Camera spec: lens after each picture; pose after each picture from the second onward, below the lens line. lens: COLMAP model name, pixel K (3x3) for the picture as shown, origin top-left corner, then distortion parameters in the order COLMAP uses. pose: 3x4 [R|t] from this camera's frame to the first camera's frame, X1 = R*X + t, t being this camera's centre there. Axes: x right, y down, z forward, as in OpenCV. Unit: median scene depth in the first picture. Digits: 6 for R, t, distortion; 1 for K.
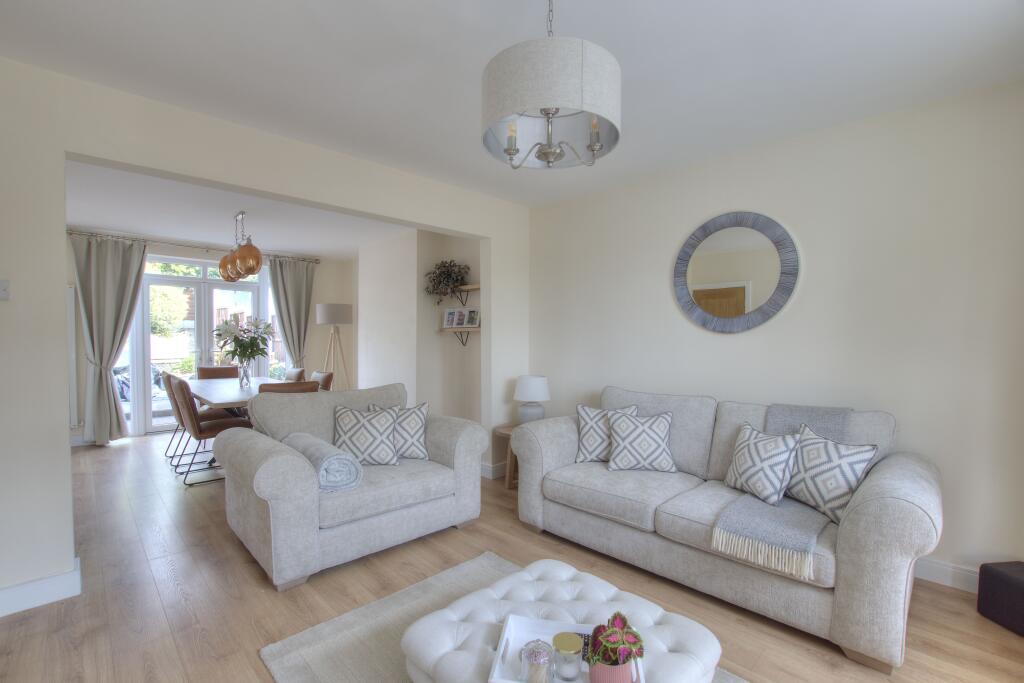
lens RADIAL K [[469.1, 0, 512.0], [0, 469.1, 341.5], [0, 0, 1]] dist [-0.018867, -0.000353]
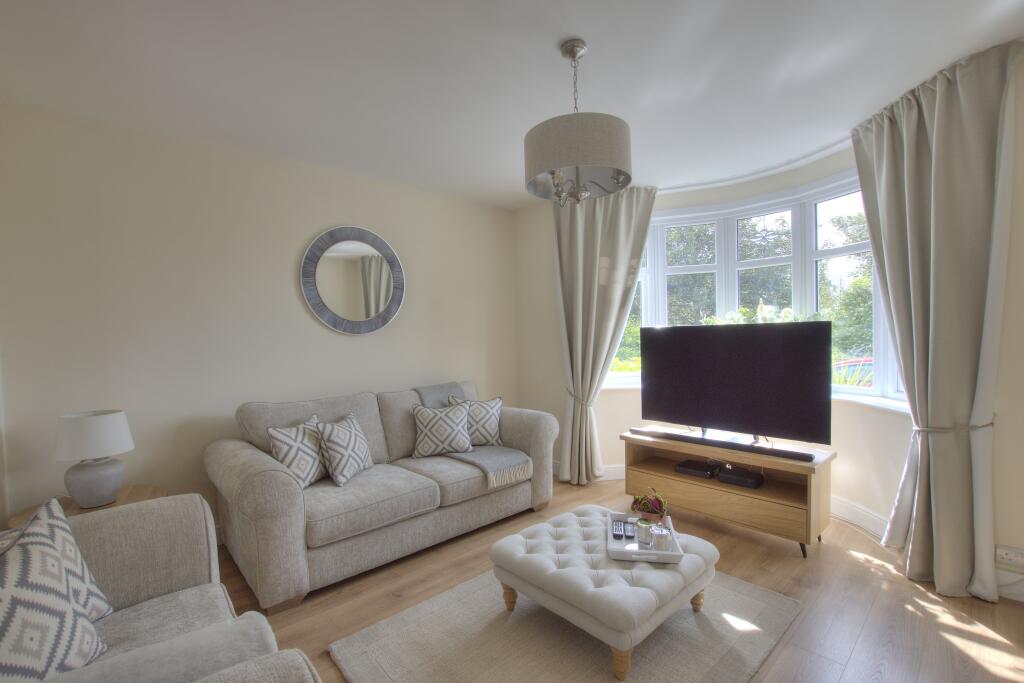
lens RADIAL K [[450.9, 0, 512.0], [0, 450.9, 341.5], [0, 0, 1]] dist [-0.003482, -0.000030]
pose [[0.034231, -0.014454, 0.999309, -0.559895], [0.031219, 0.999423, 0.013386, -0.004760], [-0.998926, 0.030739, 0.034662, 0.547537]]
